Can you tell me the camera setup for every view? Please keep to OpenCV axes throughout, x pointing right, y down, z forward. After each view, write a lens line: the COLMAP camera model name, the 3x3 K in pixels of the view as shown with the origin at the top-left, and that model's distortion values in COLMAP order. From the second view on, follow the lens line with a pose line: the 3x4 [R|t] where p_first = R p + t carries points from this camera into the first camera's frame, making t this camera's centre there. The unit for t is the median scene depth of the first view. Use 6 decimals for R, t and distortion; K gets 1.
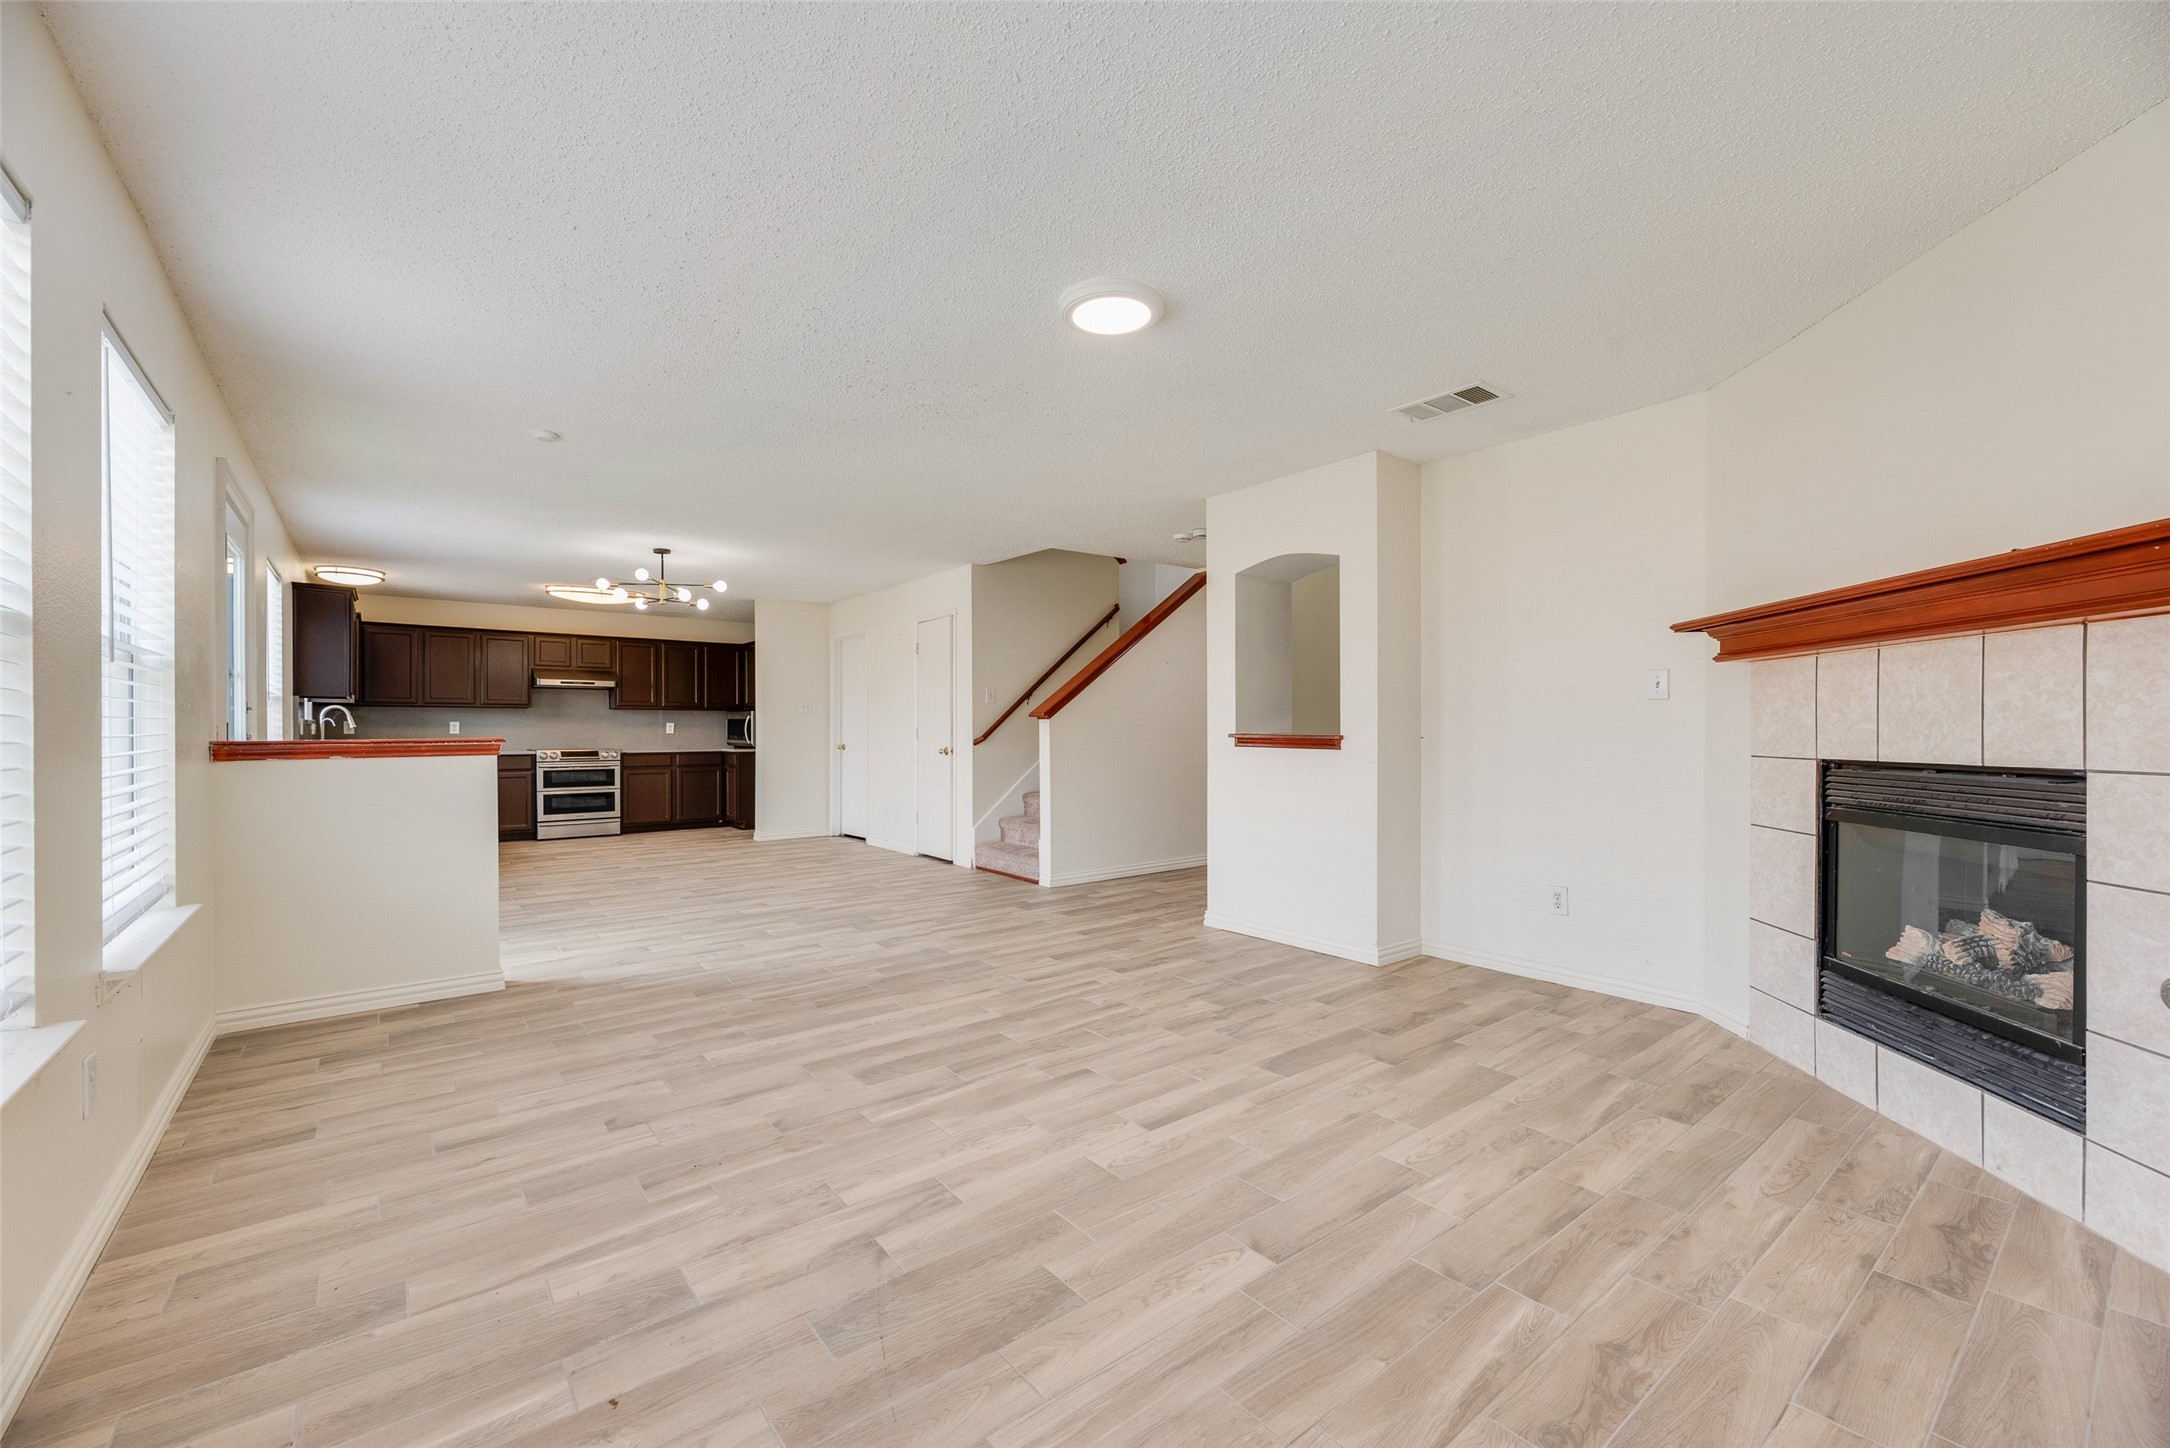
lens RADIAL K [[881.4, 0, 1087.6], [0, 881.4, 730.6], [0, 0, 1]] dist [0.000562, -0.000521]
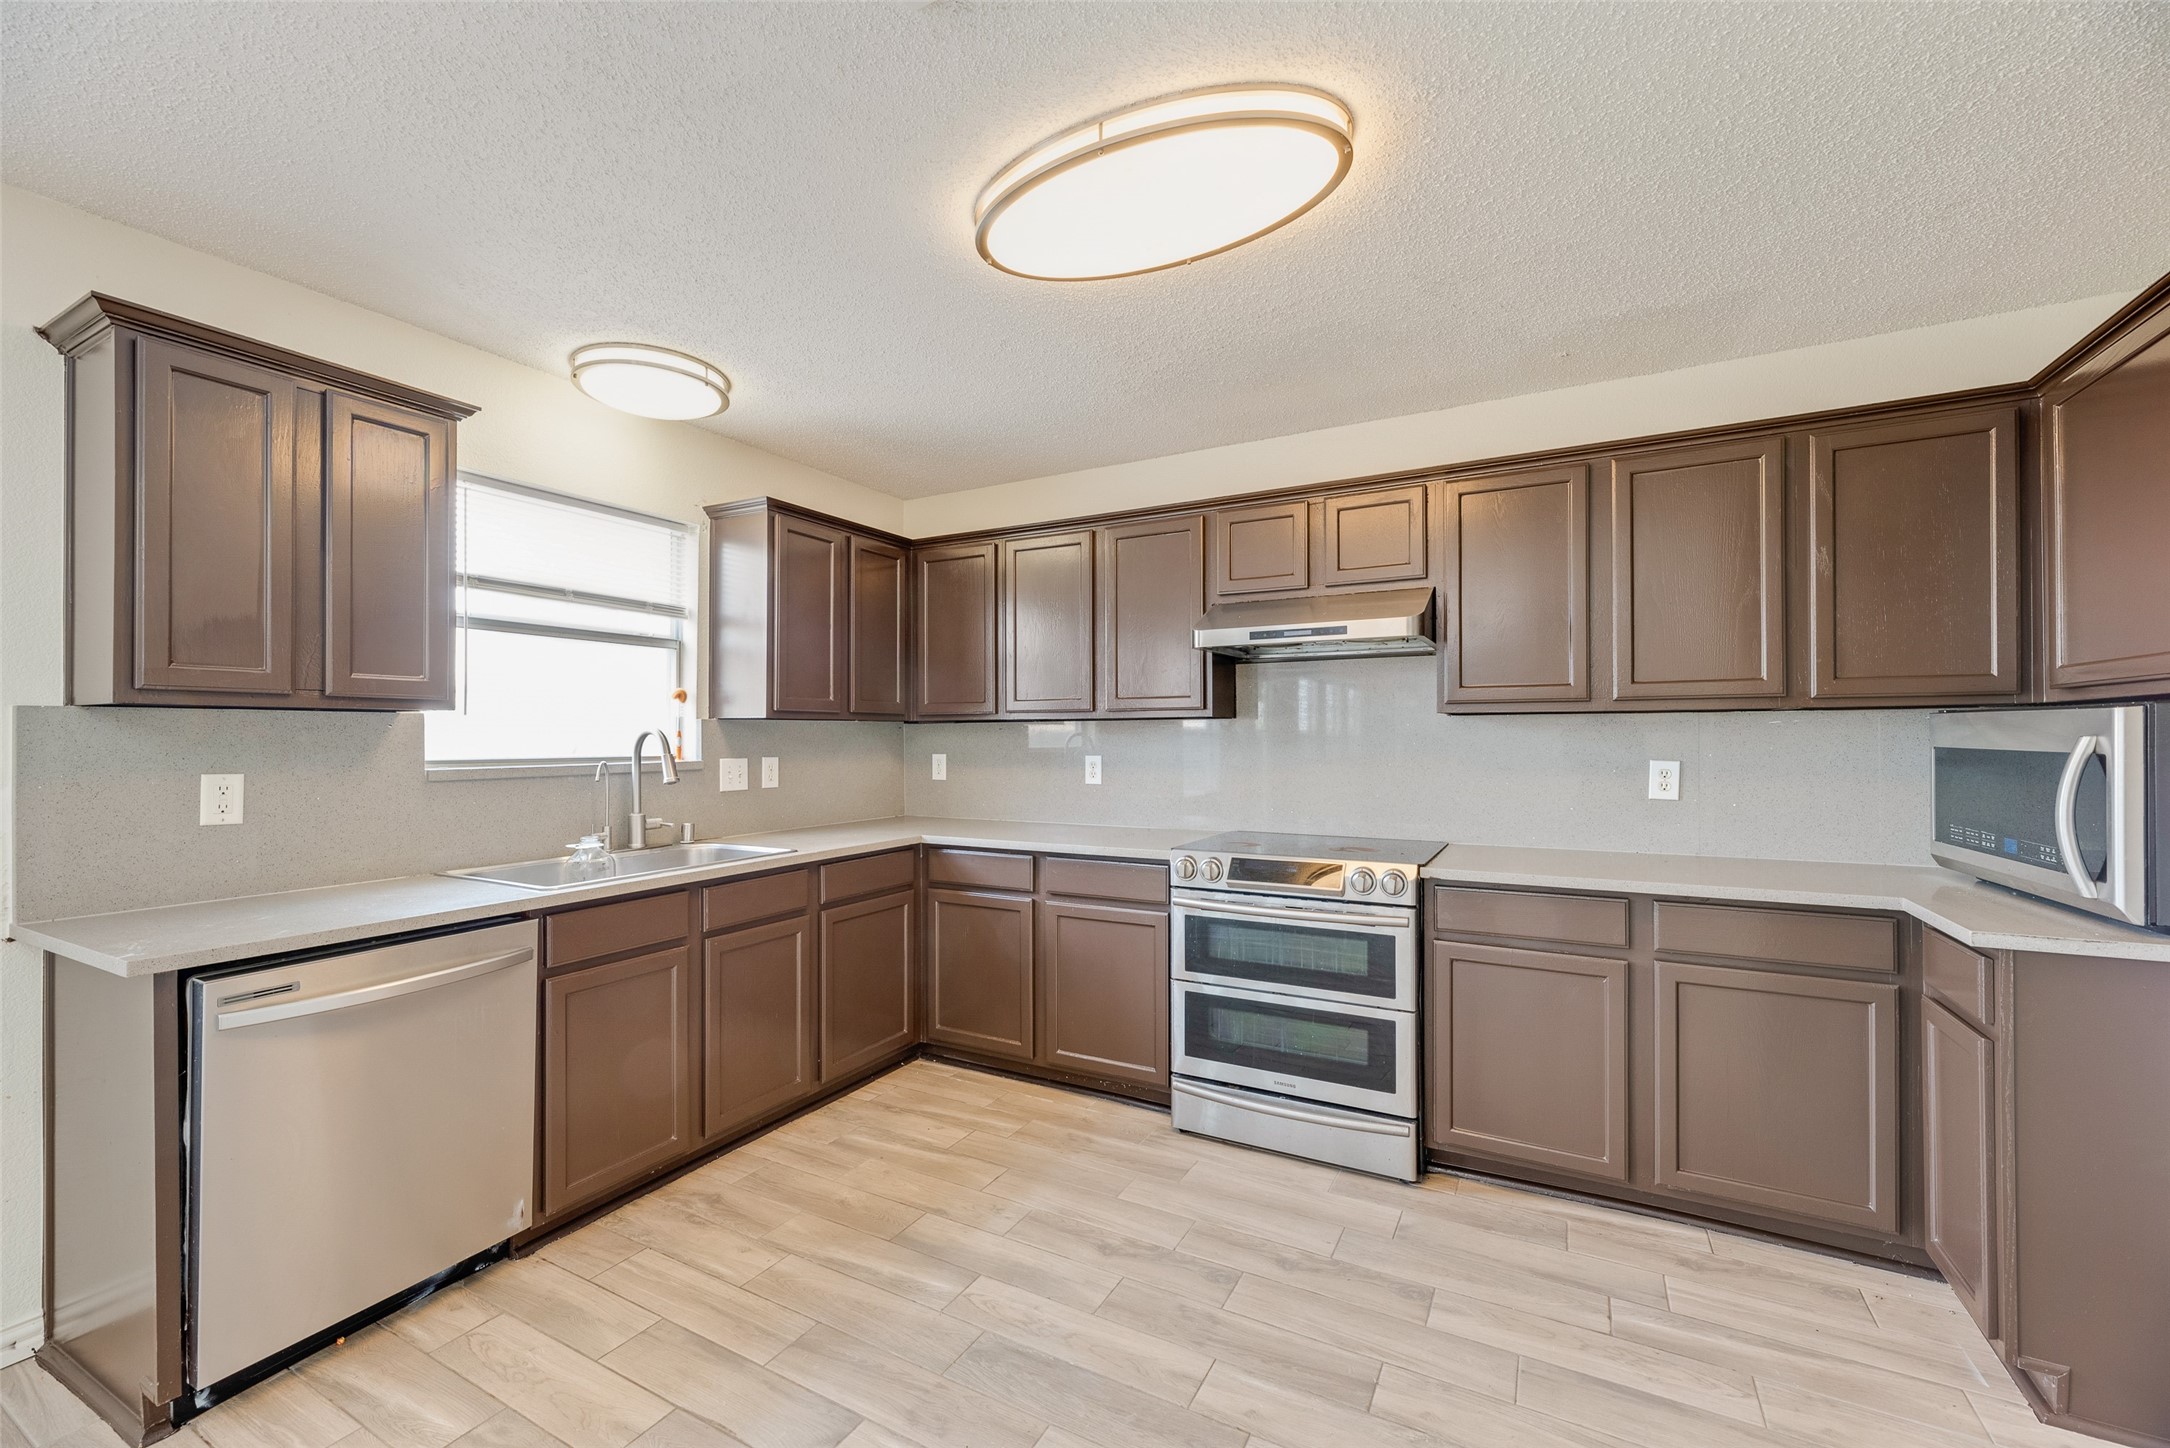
lens RADIAL K [[881.4, 0, 1087.6], [0, 881.4, 730.6], [0, 0, 1]] dist [0.000562, -0.000521]
pose [[0.382139, -0.007390, -0.924075, -0.322849], [0.005991, 0.999967, -0.005519, -0.019253], [0.924085, -0.003427, 0.382171, 0.812871]]
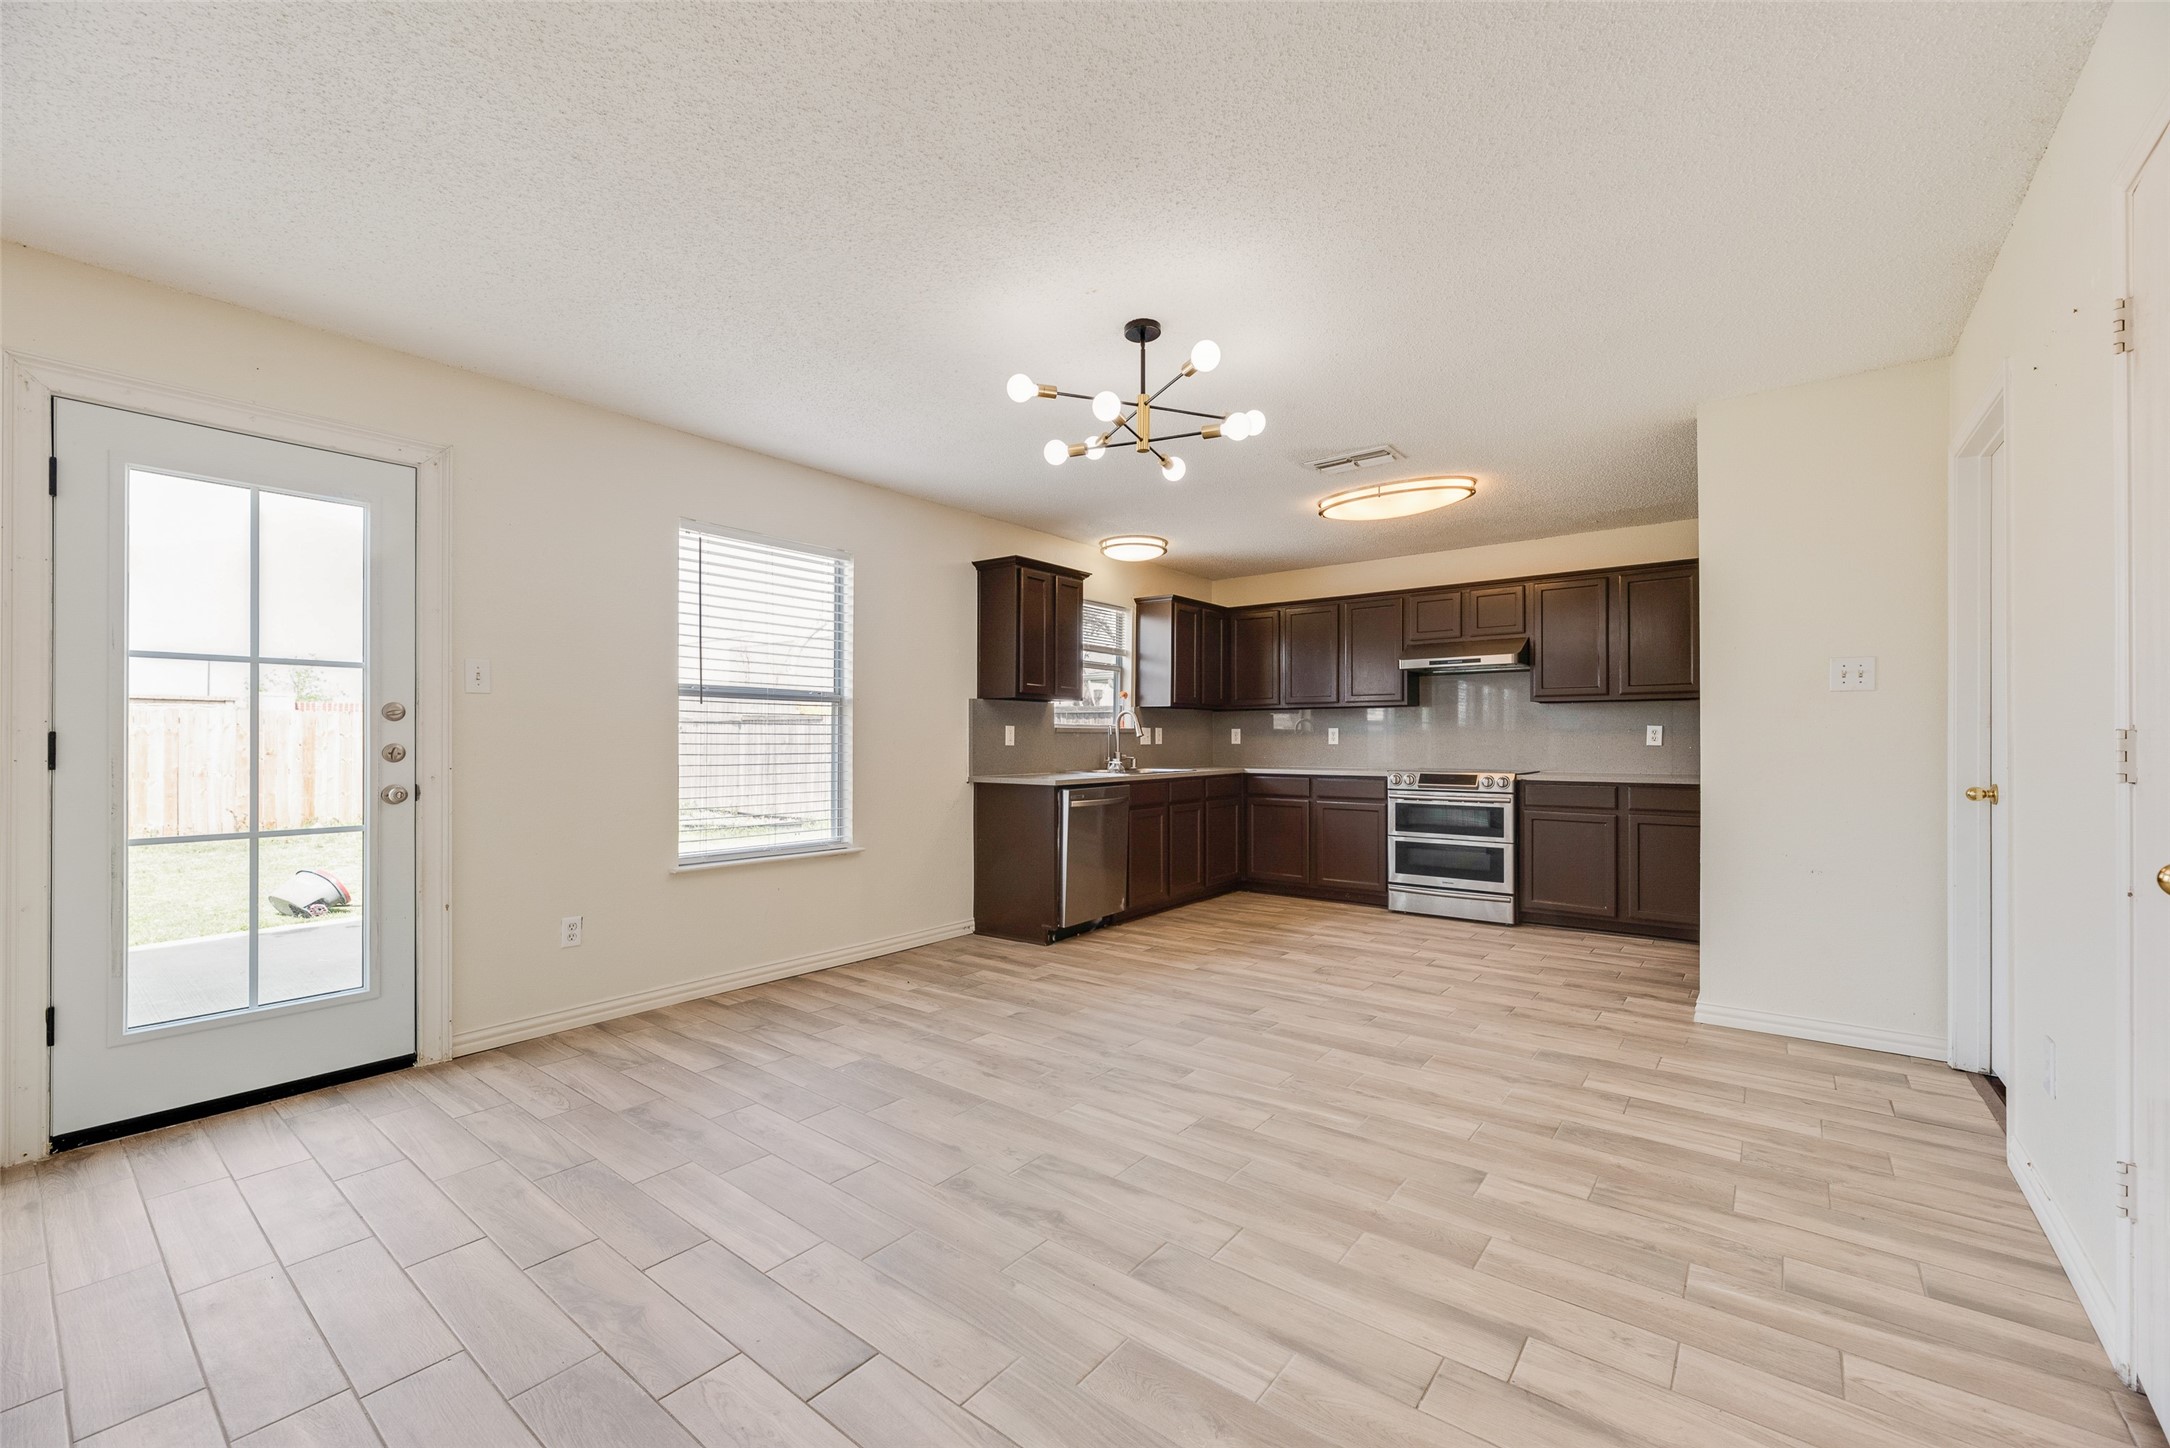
lens RADIAL K [[881.4, 0, 1087.6], [0, 881.4, 730.6], [0, 0, 1]] dist [0.000562, -0.000521]
pose [[0.227513, -0.009177, -0.973732, -0.044171], [0.003956, 0.999956, -0.008500, -0.002669], [0.973767, -0.001918, 0.227540, 0.612872]]
